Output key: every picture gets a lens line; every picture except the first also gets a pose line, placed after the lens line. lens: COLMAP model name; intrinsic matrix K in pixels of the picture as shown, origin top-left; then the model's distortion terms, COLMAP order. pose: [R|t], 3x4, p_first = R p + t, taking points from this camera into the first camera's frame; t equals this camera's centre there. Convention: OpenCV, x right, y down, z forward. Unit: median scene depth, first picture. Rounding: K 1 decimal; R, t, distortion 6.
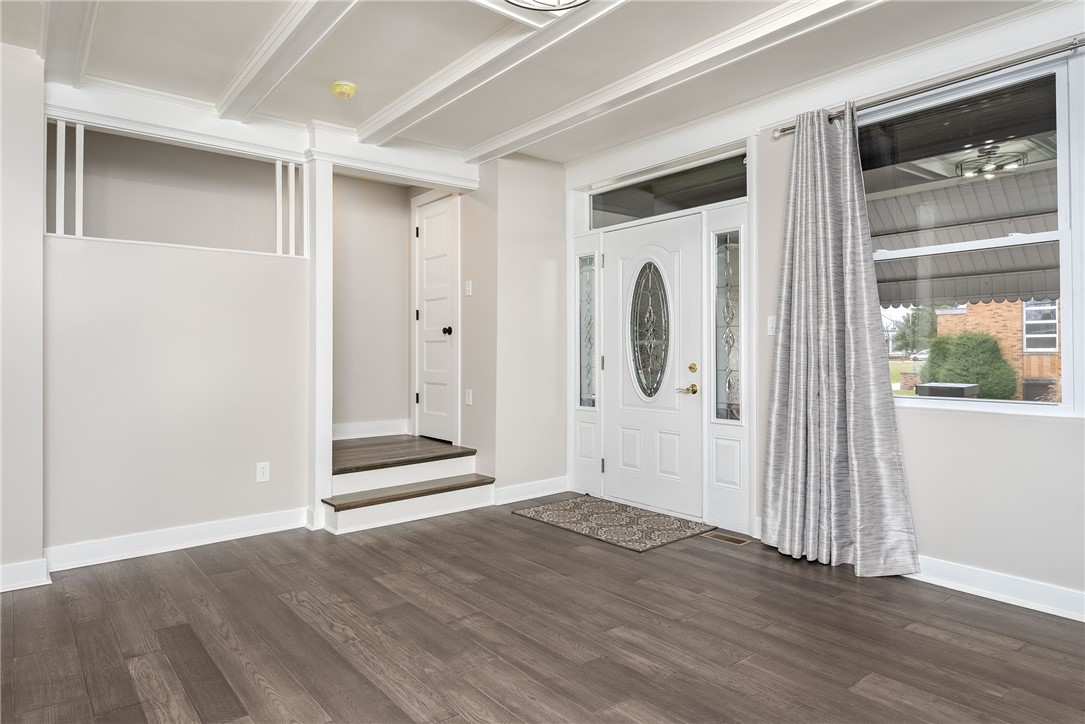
lens RADIAL K [[647.7, 0, 542.8], [0, 647.7, 356.0], [0, 0, 1]] dist [-0.000034, -0.000053]
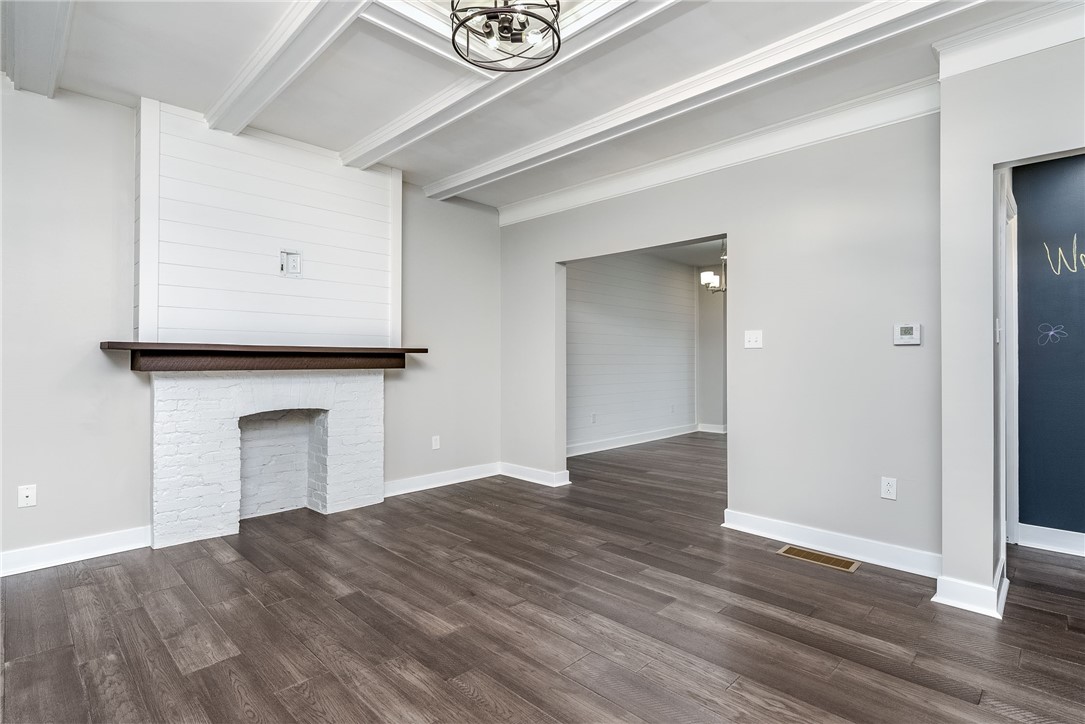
lens RADIAL K [[533.7, 0, 542.4], [0, 533.7, 358.6], [0, 0, 1]] dist [0.000239, 0.000145]
pose [[-0.994833, 0.001462, -0.101519, 0.039156], [0.000942, 0.999986, 0.005168, -0.005426], [0.101525, 0.005046, -0.994820, 1.870680]]
